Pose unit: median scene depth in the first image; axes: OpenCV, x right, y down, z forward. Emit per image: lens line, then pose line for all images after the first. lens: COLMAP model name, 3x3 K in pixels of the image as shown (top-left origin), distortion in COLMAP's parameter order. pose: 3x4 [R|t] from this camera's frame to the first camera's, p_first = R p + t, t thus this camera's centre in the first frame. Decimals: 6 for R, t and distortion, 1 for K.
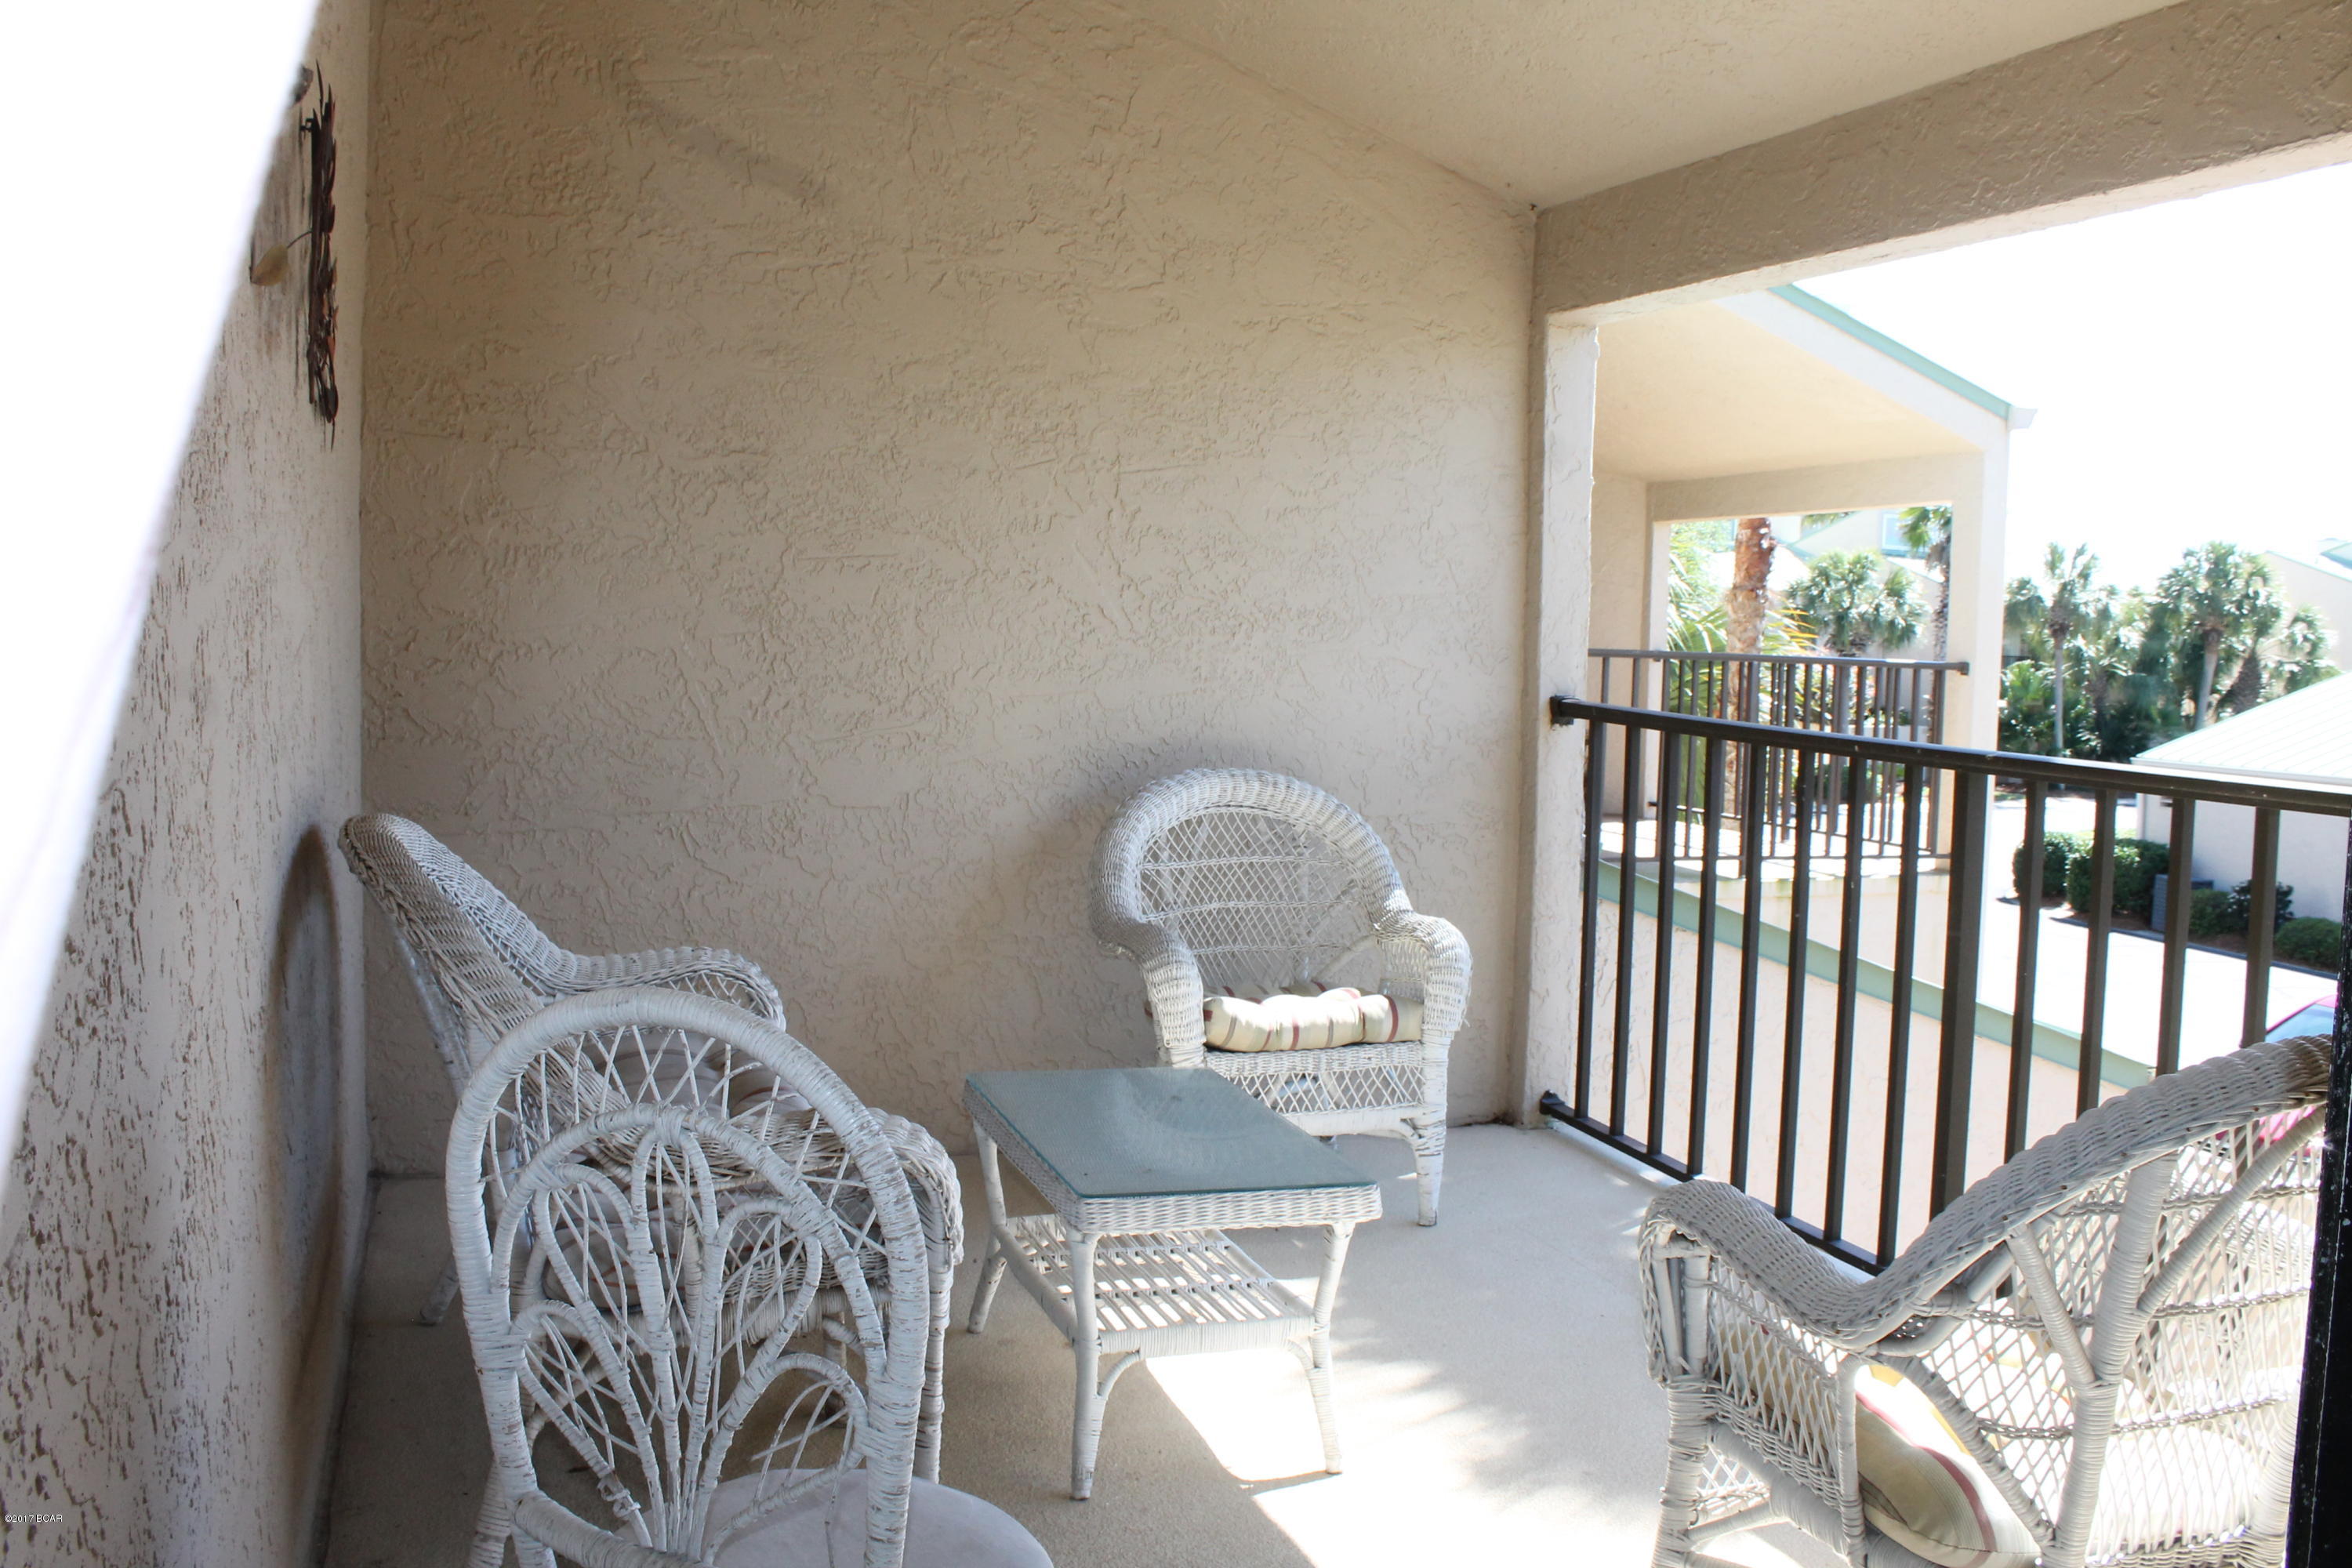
lens RADIAL K [[2038.9, 0, 1176.0], [0, 2038.9, 784.0], [0, 0, 1]] dist [-0.167704, 0.195910]
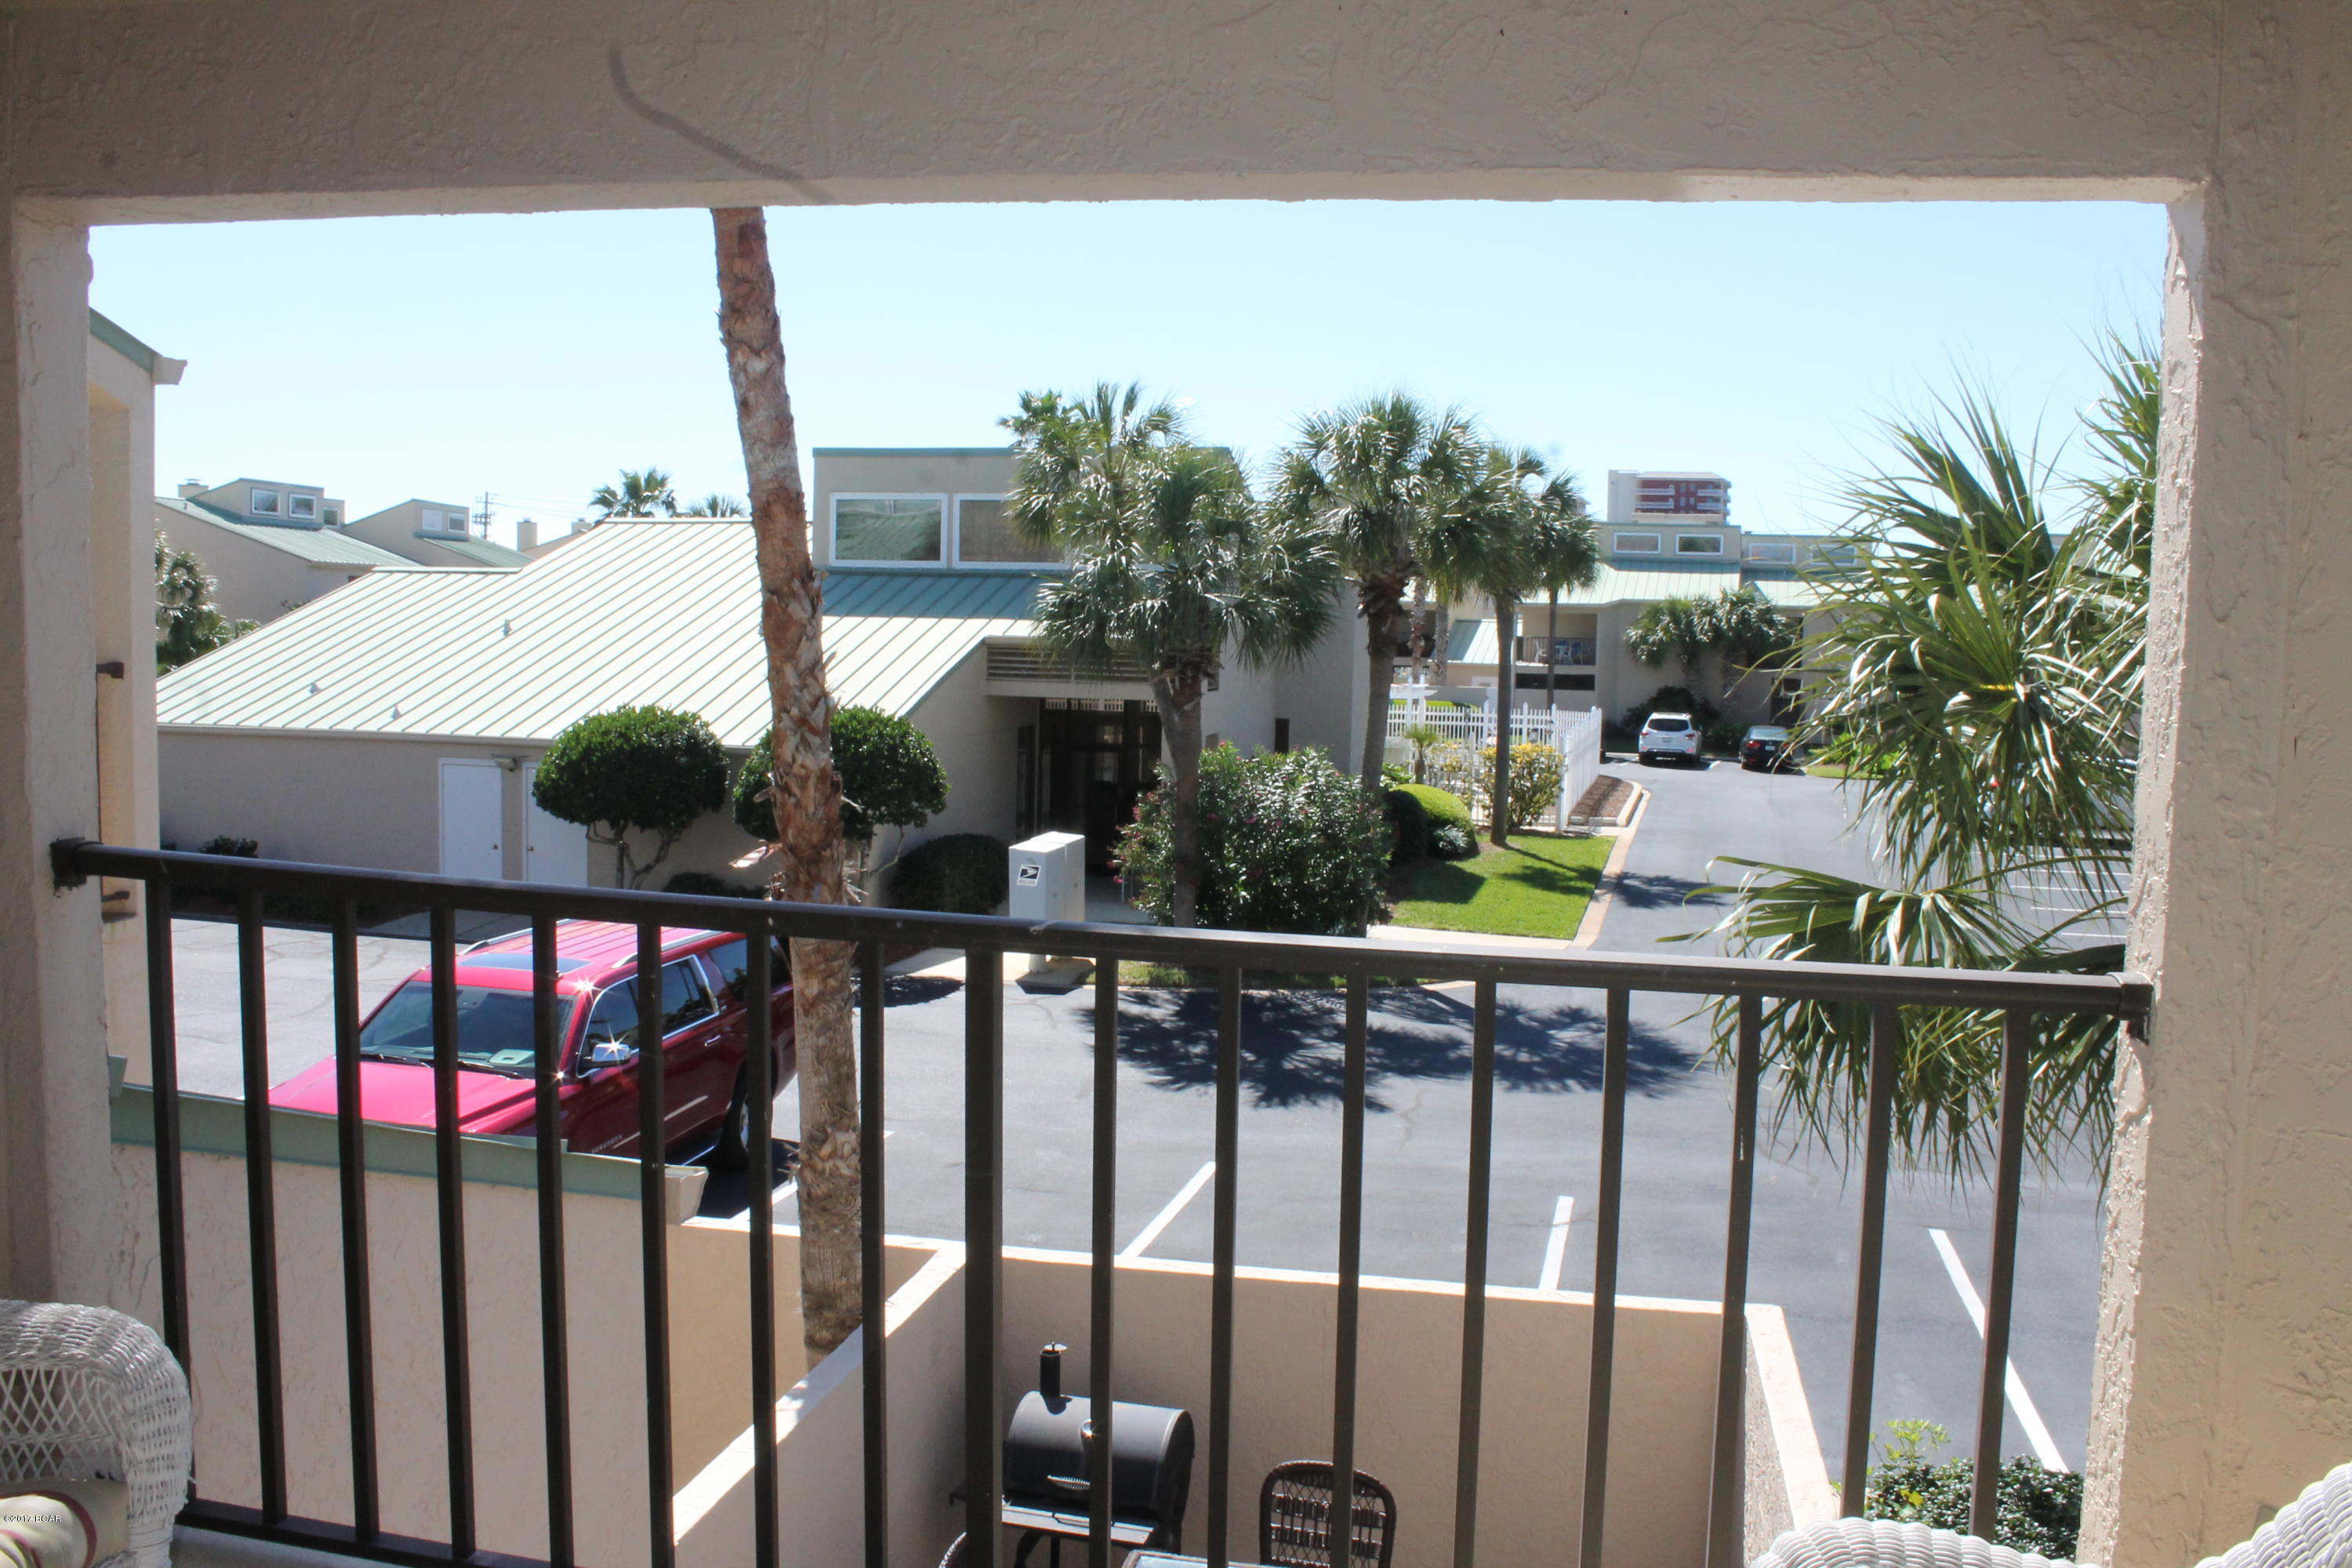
lens RADIAL K [[2038.9, 0, 1176.0], [0, 2038.9, 784.0], [0, 0, 1]] dist [-0.167704, 0.195910]
pose [[0.547529, -0.101339, 0.830628, -0.054300], [0.078000, 0.994499, 0.069916, -0.035294], [-0.833144, 0.026508, 0.552421, 0.186240]]
